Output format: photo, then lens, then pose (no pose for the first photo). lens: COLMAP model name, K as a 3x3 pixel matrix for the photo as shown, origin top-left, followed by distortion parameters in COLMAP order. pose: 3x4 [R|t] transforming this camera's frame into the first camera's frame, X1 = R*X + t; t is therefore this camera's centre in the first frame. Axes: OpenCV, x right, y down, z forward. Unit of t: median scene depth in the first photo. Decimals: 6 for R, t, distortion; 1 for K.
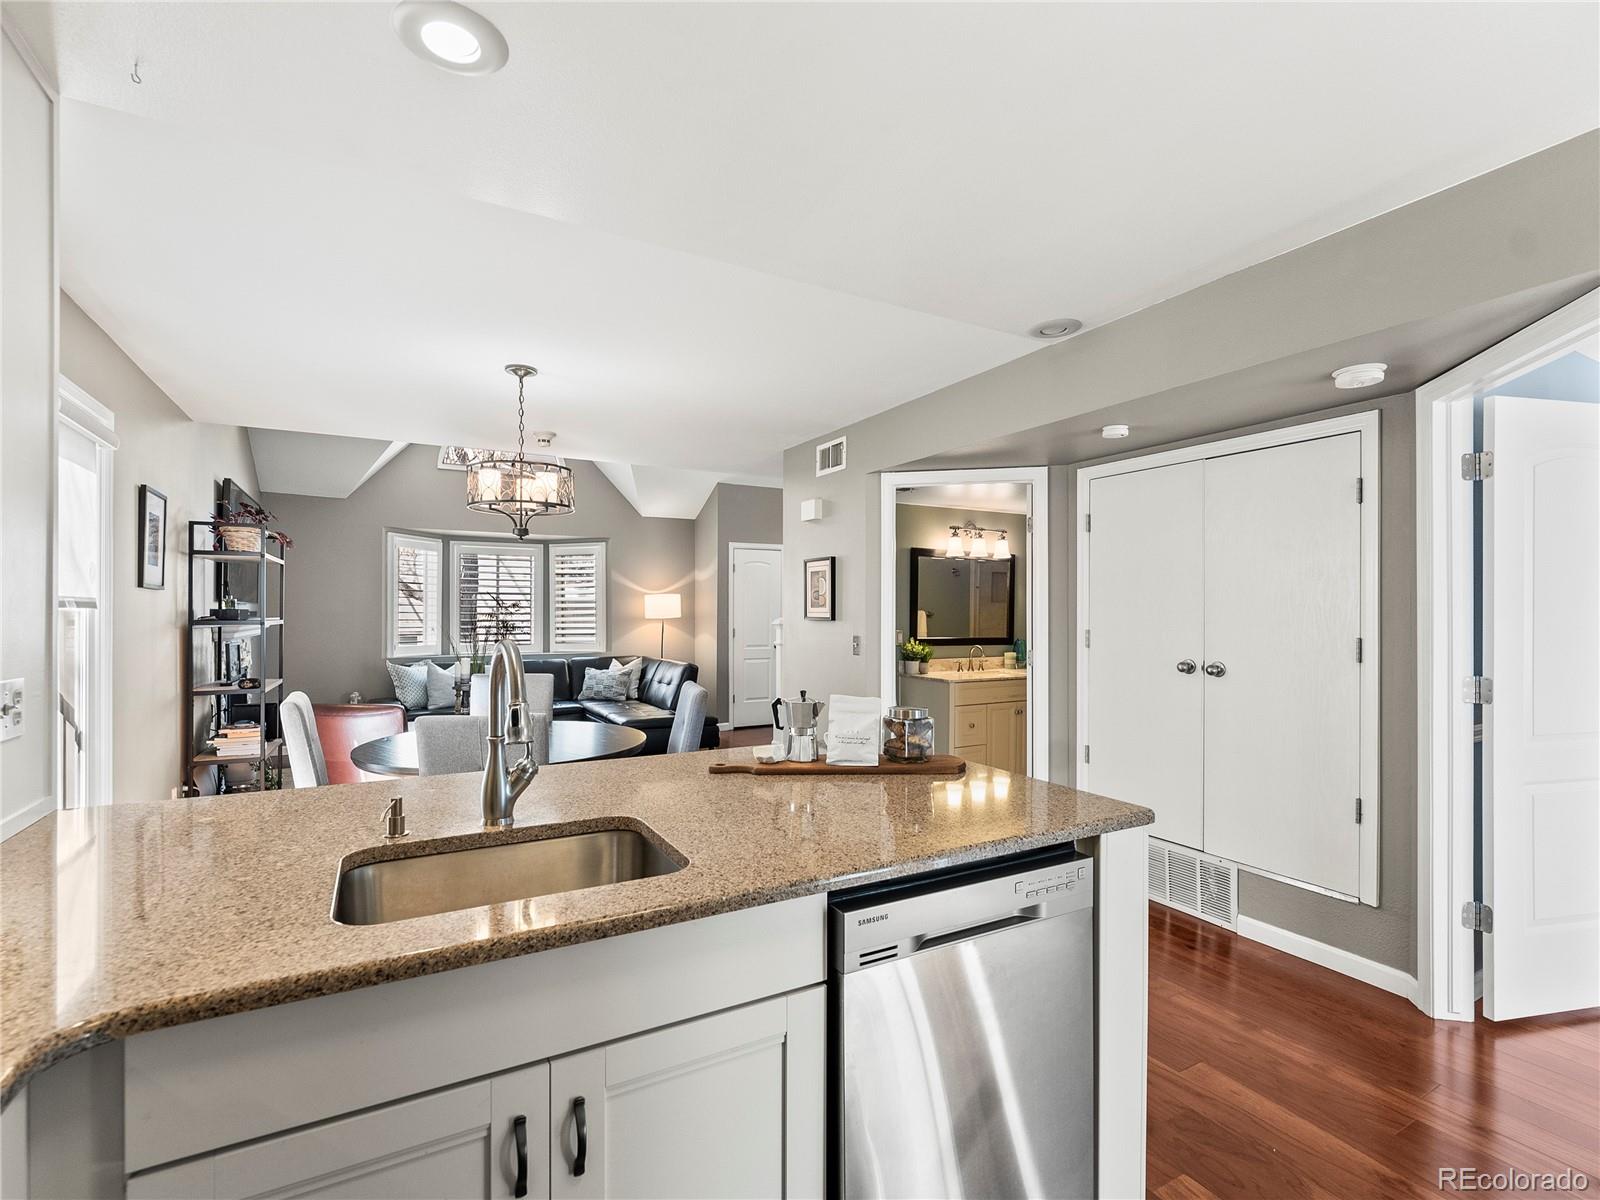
lens RADIAL K [[753.9, 0, 813.9], [0, 753.9, 615.5], [0, 0, 1]] dist [0.001828, -0.003983]
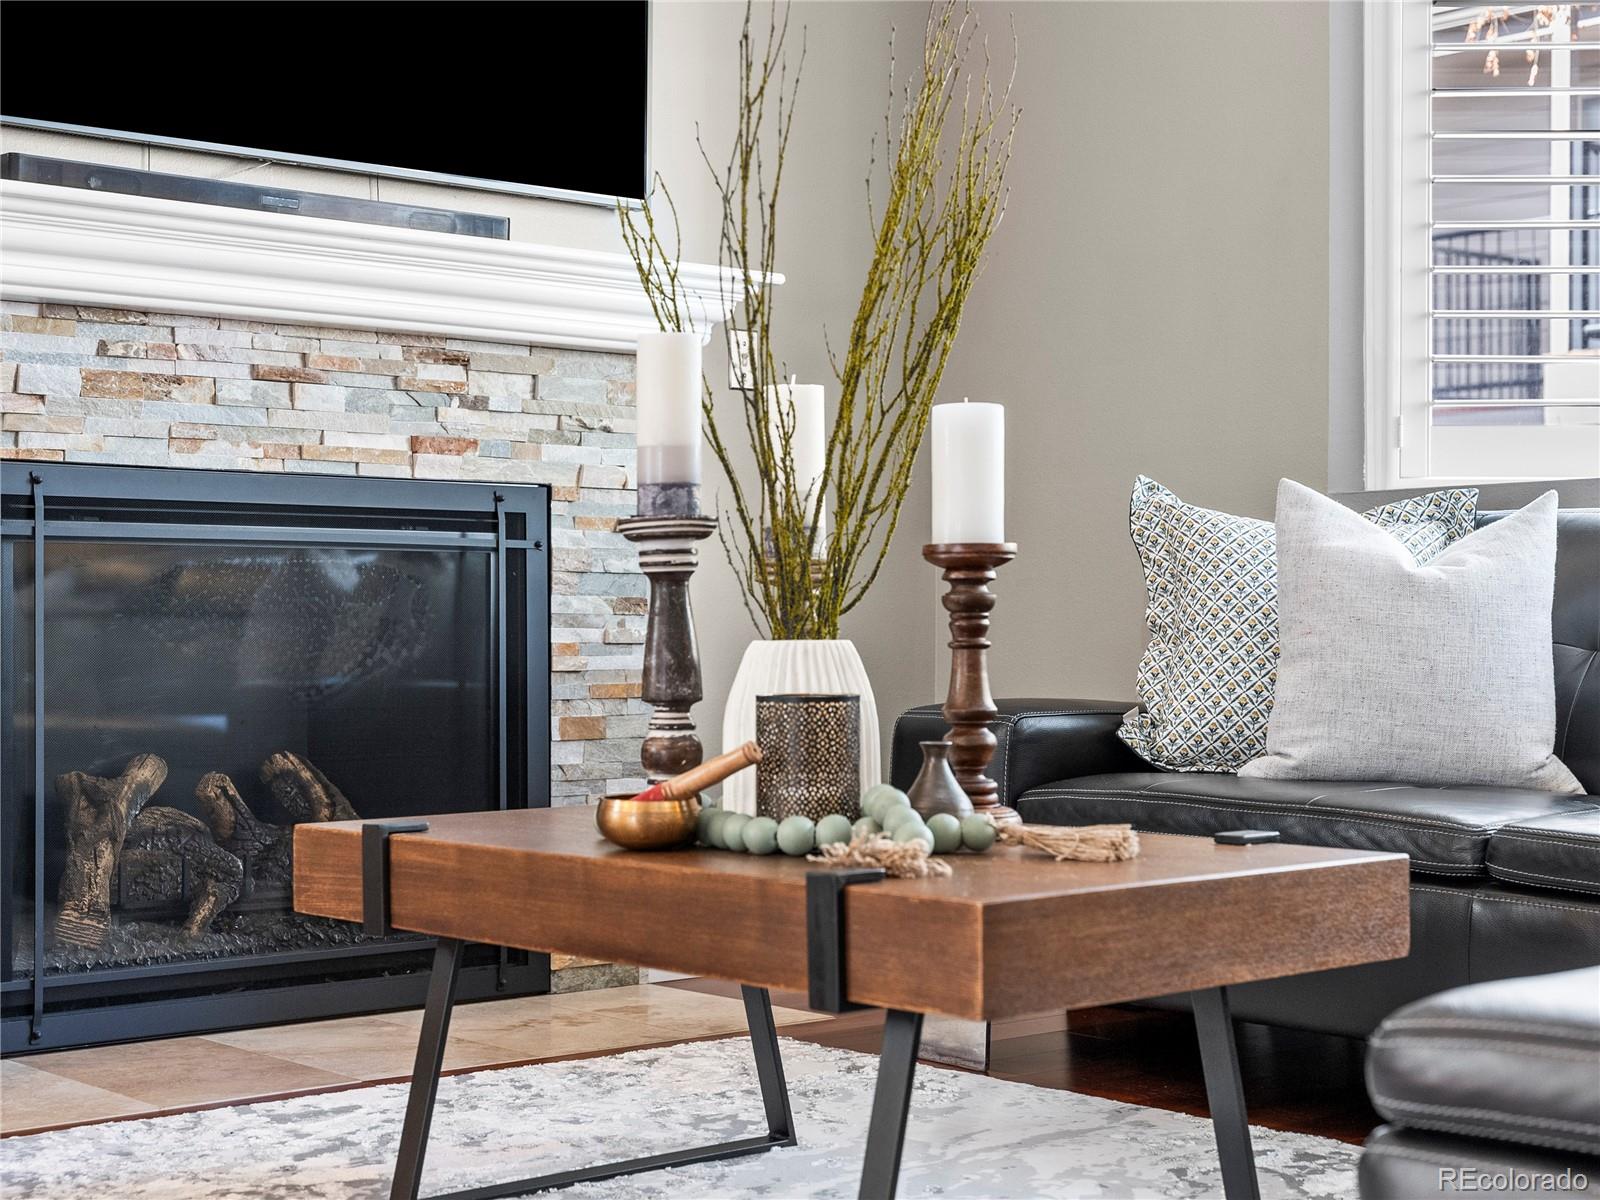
lens RADIAL K [[2527.8, 0, 809.7], [0, 2527.8, 615.4], [0, 0, 1]] dist [-0.005046, 0.000000]
pose [[0.202567, -0.006744, -0.979245, -0.024709], [-0.005332, 0.999954, -0.007990, 0.114402], [0.979254, 0.006840, 0.202522, 0.962944]]
